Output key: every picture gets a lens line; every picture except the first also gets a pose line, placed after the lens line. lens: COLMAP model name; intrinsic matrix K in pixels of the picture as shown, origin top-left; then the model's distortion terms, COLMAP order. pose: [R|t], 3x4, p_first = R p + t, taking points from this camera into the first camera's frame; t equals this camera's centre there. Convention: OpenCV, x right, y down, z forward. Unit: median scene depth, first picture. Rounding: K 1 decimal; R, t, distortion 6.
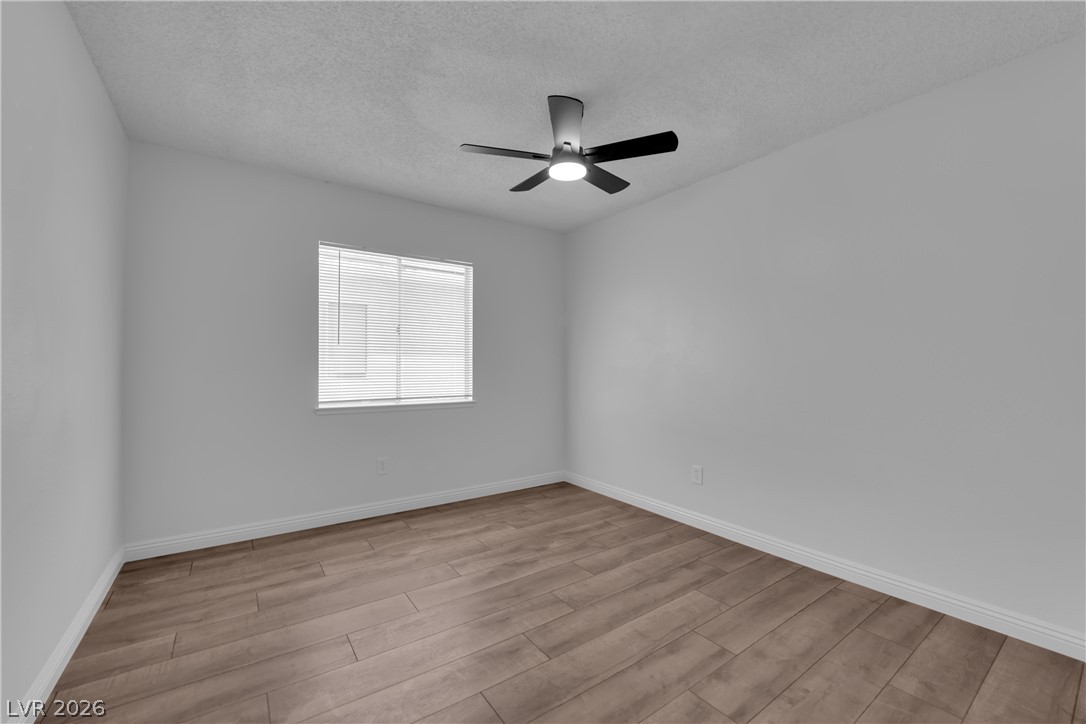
lens RADIAL K [[438.2, 0, 553.6], [0, 438.2, 359.5], [0, 0, 1]] dist [-0.011366, -0.001357]
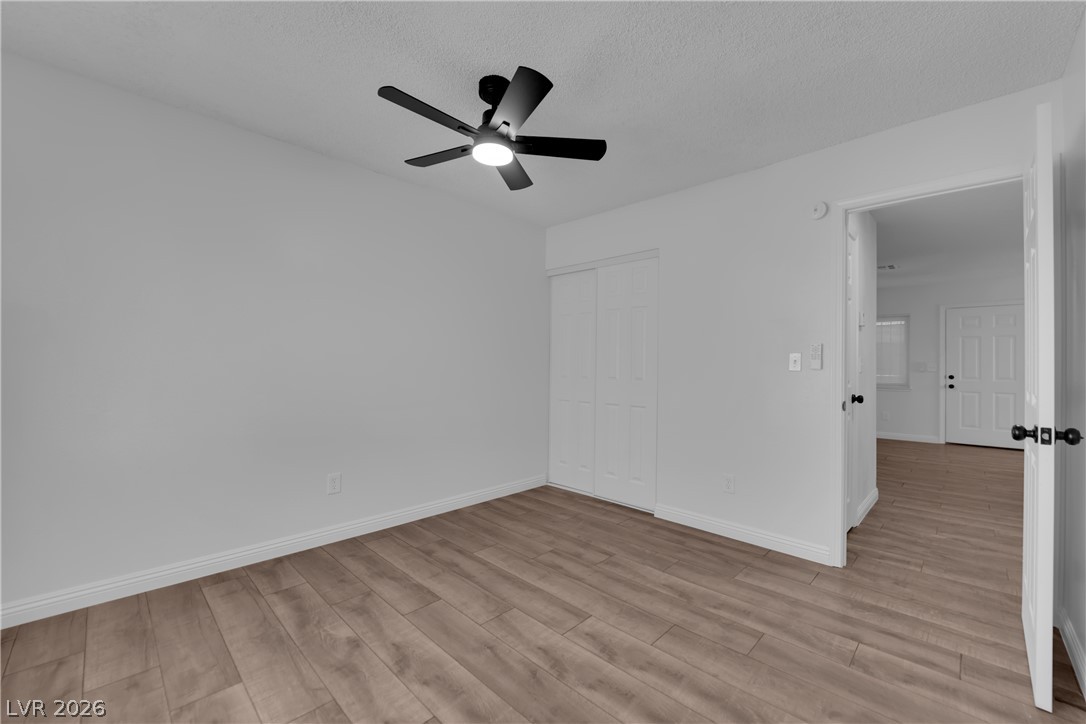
lens RADIAL K [[438.2, 0, 539.9], [0, 438.2, 370.6], [0, 0, 1]] dist [-0.011366, -0.001357]
pose [[-0.158770, -0.020540, 0.987102, -0.787851], [-0.024757, 0.999552, 0.016817, 0.009330], [-0.987005, -0.021767, -0.159207, 0.933913]]
